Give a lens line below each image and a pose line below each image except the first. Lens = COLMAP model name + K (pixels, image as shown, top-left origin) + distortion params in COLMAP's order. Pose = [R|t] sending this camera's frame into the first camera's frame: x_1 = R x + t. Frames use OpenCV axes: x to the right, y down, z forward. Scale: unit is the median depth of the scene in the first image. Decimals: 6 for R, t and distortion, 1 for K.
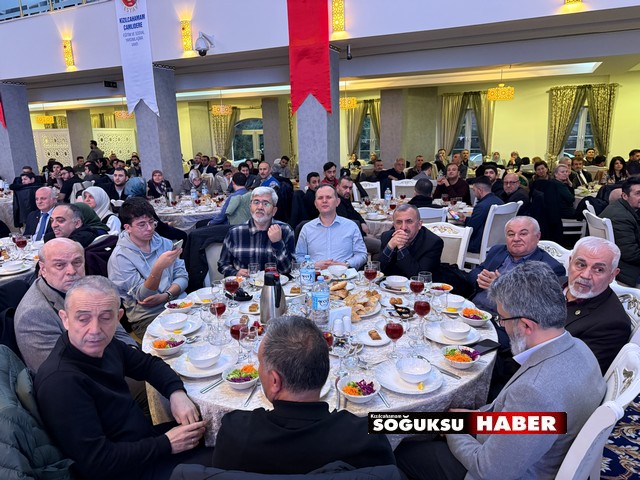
lens RADIAL K [[456.3, 0, 314.8], [0, 456.3, 239.9], [0, 0, 1]] dist [0.061083, -0.056965]
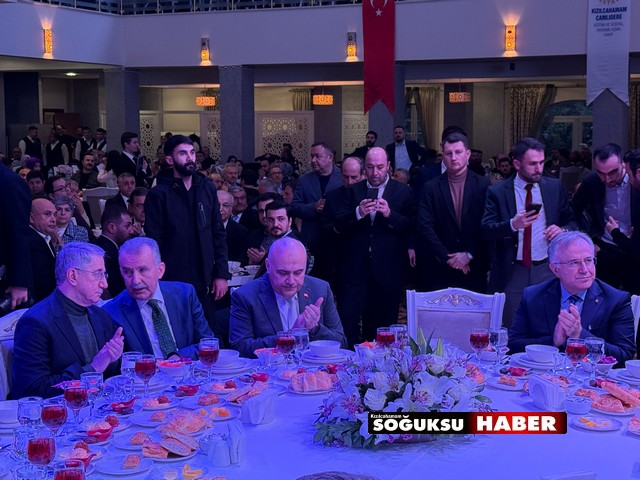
lens RADIAL K [[1164.5, 0, 317.1], [0, 1164.5, 236.9], [0, 0, 1]] dist [0.120906, 0.000000]
pose [[0.999749, 0.022192, 0.003094, -0.996549], [-0.021638, 0.992058, -0.123907, 0.325340], [-0.005820, 0.123808, 0.992289, -1.415905]]
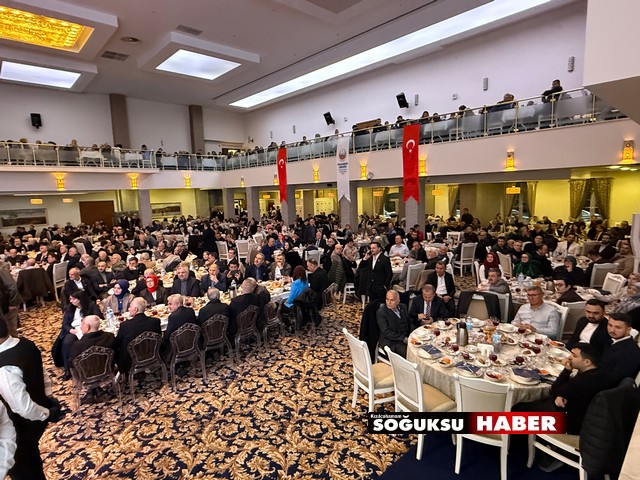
lens RADIAL K [[371.7, 0, 318.3], [0, 371.7, 235.1], [0, 0, 1]] dist [0.016492, -0.001940]
pose [[0.931804, 0.034285, -0.361338, 0.214672], [-0.066844, 0.994710, -0.077993, 0.065042], [0.356753, 0.096827, 0.929167, -0.847786]]
